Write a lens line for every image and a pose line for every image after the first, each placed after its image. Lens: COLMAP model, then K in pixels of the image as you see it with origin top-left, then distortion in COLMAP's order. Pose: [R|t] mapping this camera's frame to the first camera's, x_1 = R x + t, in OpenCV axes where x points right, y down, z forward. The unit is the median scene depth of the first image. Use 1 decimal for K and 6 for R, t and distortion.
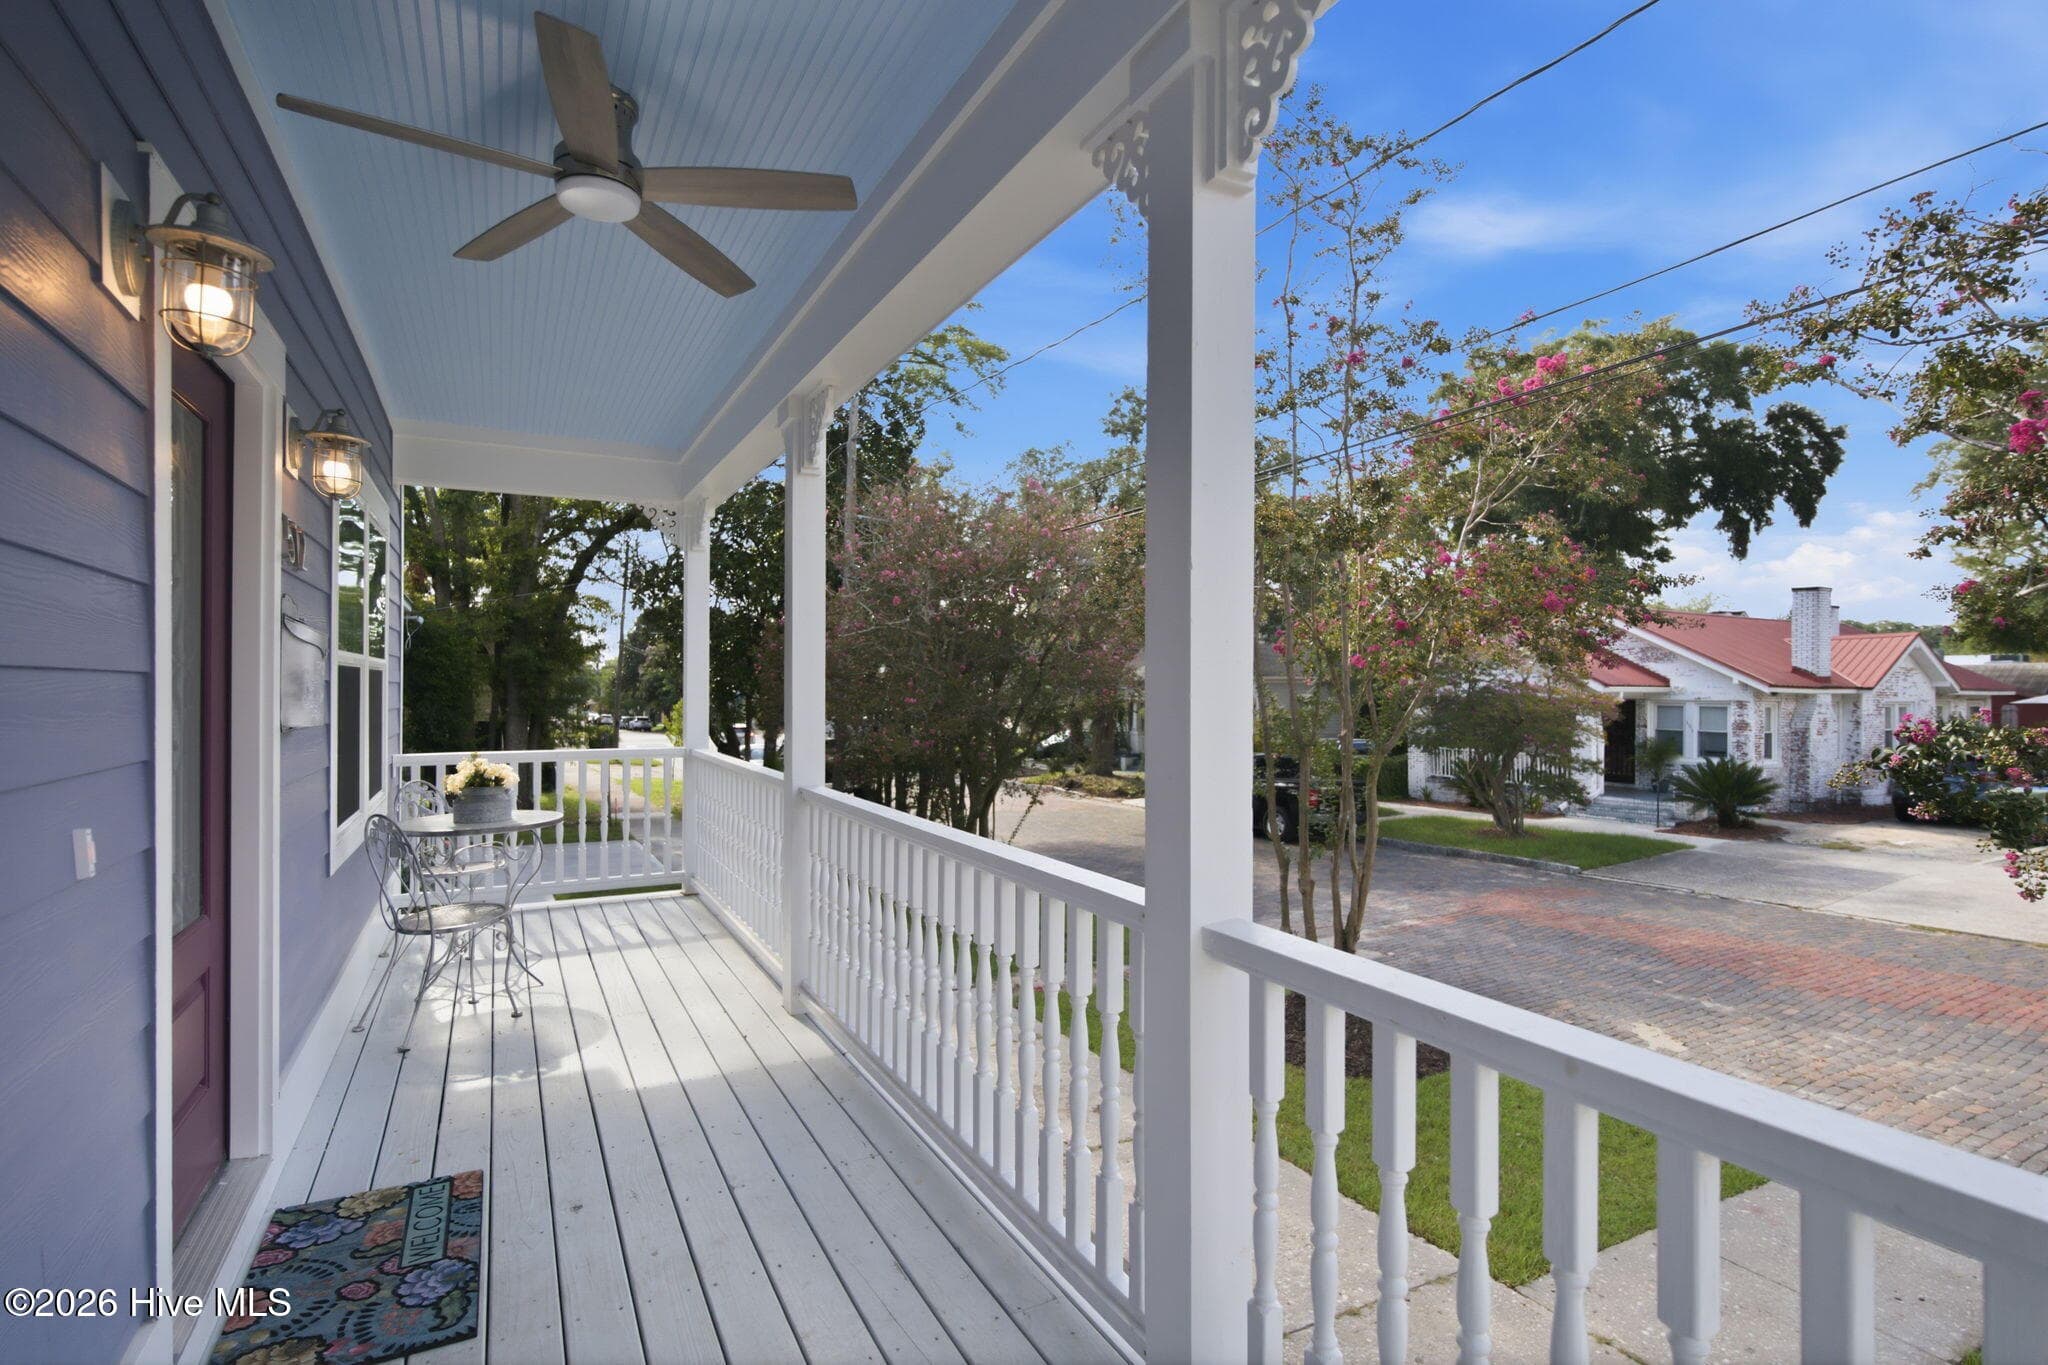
lens RADIAL K [[1003.4, 0, 1019.7], [0, 1003.4, 687.8], [0, 0, 1]] dist [-0.002040, -0.001170]
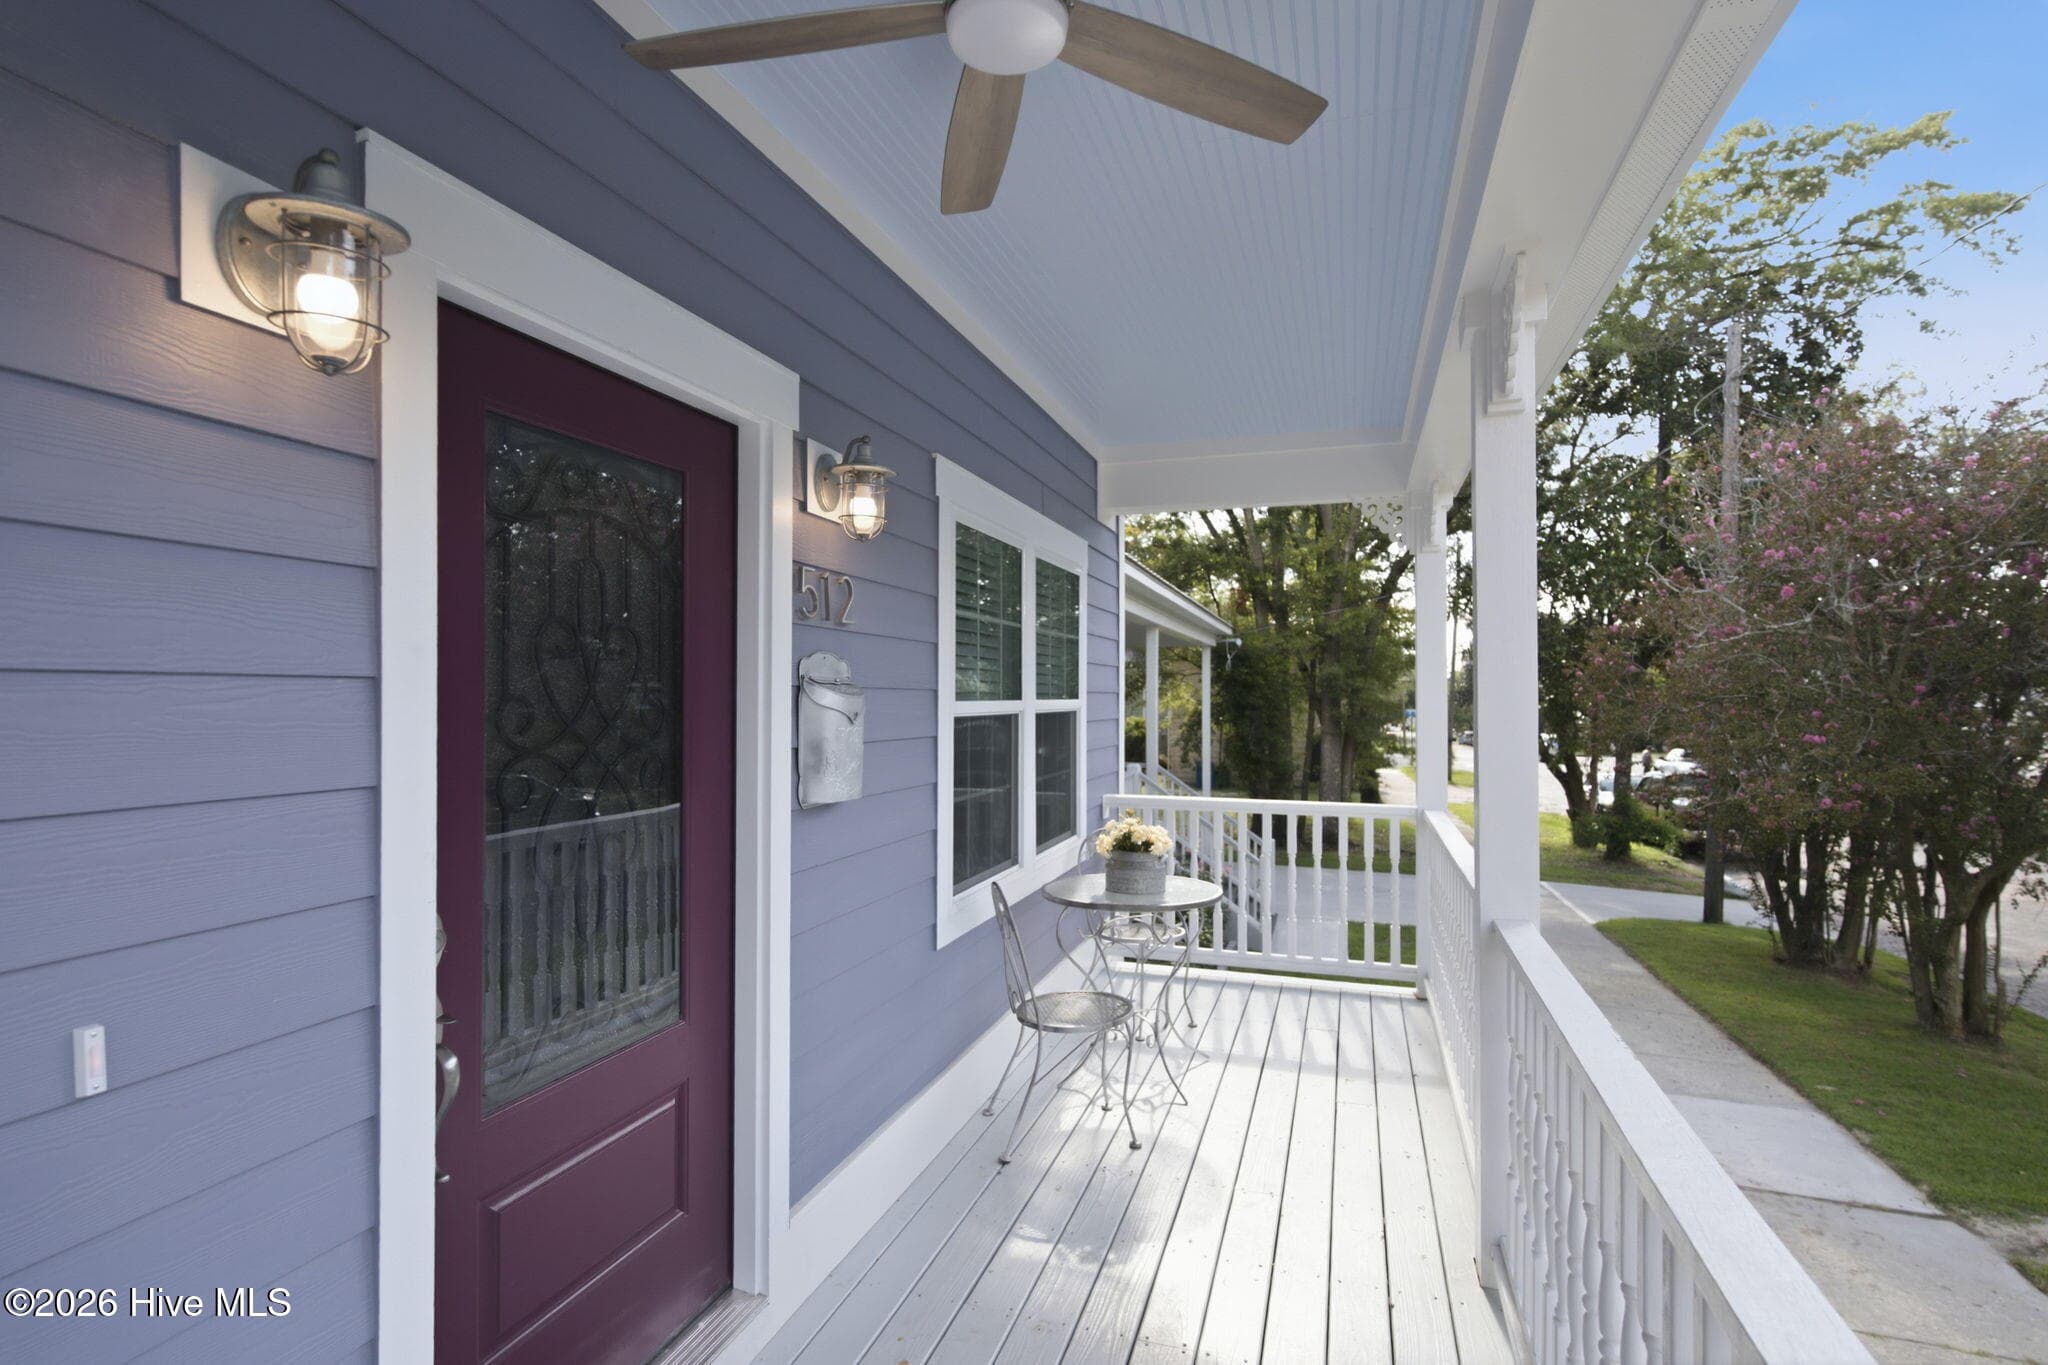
lens RADIAL K [[1003.4, 0, 1018.4], [0, 1003.4, 675.7], [0, 0, 1]] dist [-0.002040, -0.001170]
pose [[0.685837, -0.013136, -0.727636, 0.008689], [-0.001303, 0.999813, -0.019277, -0.011191], [0.727754, 0.014169, 0.685692, 0.103649]]
